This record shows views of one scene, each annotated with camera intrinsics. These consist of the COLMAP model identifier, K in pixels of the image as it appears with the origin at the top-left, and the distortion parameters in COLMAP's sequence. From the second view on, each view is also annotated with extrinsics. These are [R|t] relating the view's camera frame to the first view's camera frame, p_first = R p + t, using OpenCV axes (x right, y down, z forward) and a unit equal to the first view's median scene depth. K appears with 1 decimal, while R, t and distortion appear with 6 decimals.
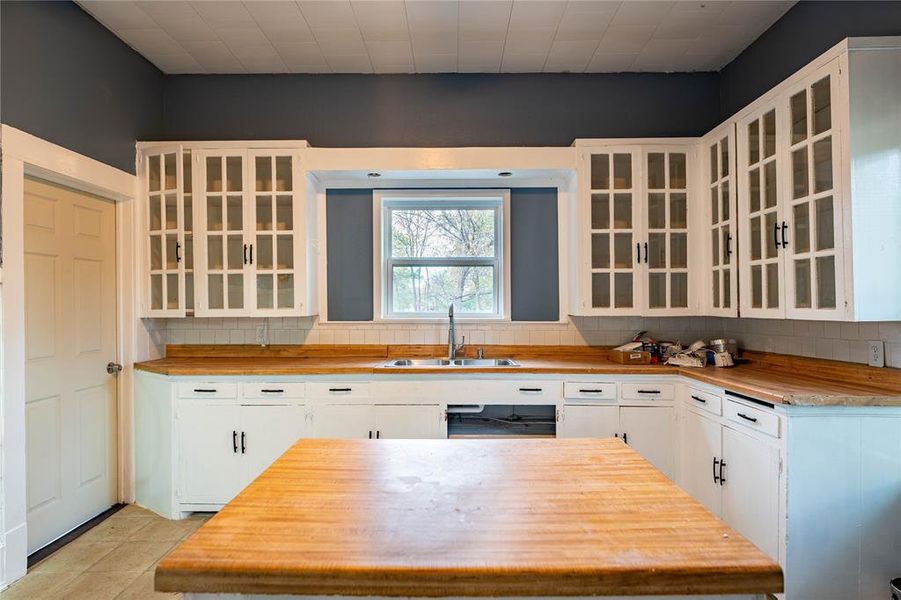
lens RADIAL K [[480.1, 0, 445.2], [0, 480.1, 300.3], [0, 0, 1]] dist [0.004287, -0.003273]
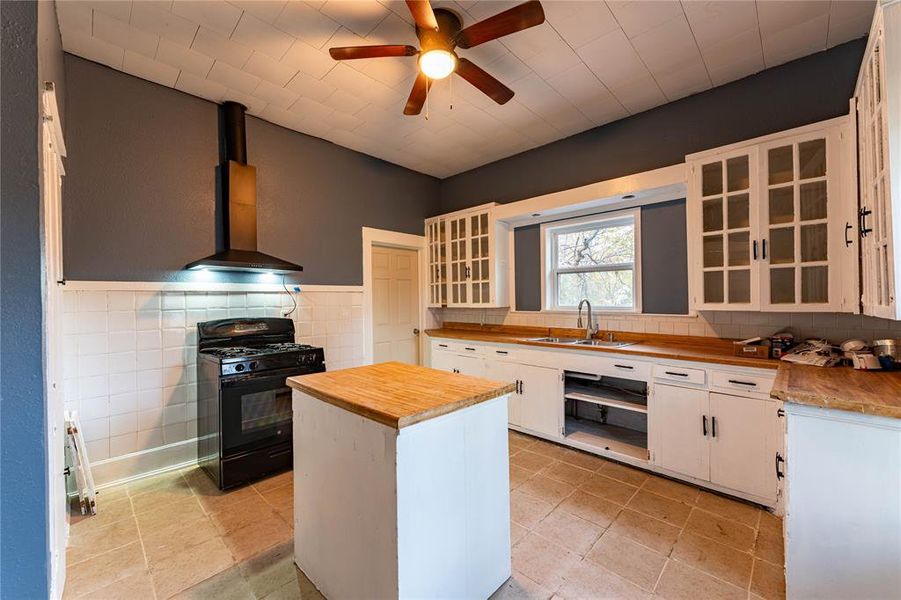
lens RADIAL K [[355.3, 0, 446.6], [0, 355.3, 299.8], [0, 0, 1]] dist [0.006877, -0.000541]
pose [[0.725146, -0.003148, -0.688588, 0.442781], [0.010131, 0.999930, 0.006098, -0.002957], [0.688520, -0.011398, 0.725128, -0.012901]]
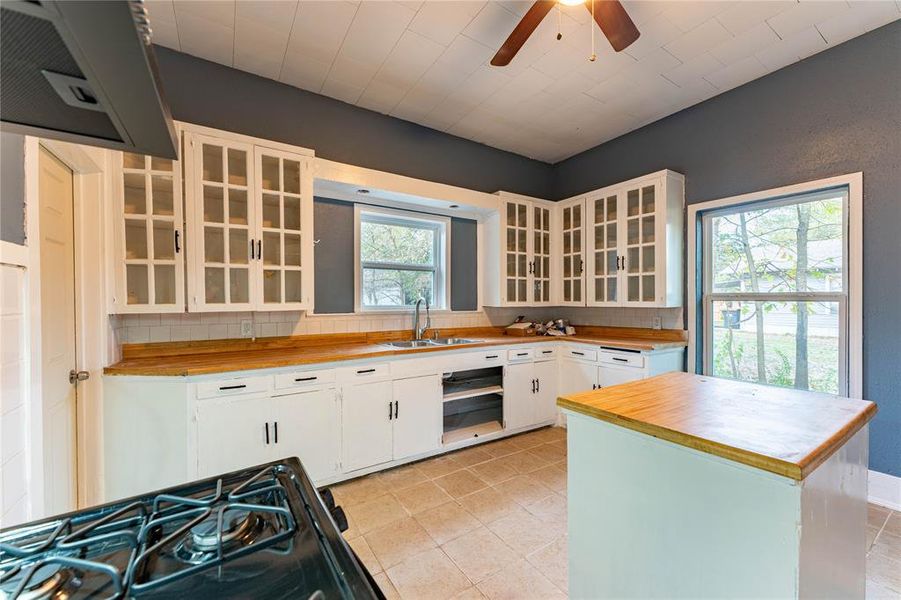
lens RADIAL K [[355.3, 0, 445.6], [0, 355.3, 301.0], [0, 0, 1]] dist [0.006877, -0.000541]
pose [[0.837907, -0.001148, 0.545811, -0.486190], [-0.005288, 0.999934, 0.010222, 0.003078], [-0.545787, -0.011452, 0.837846, 0.146577]]
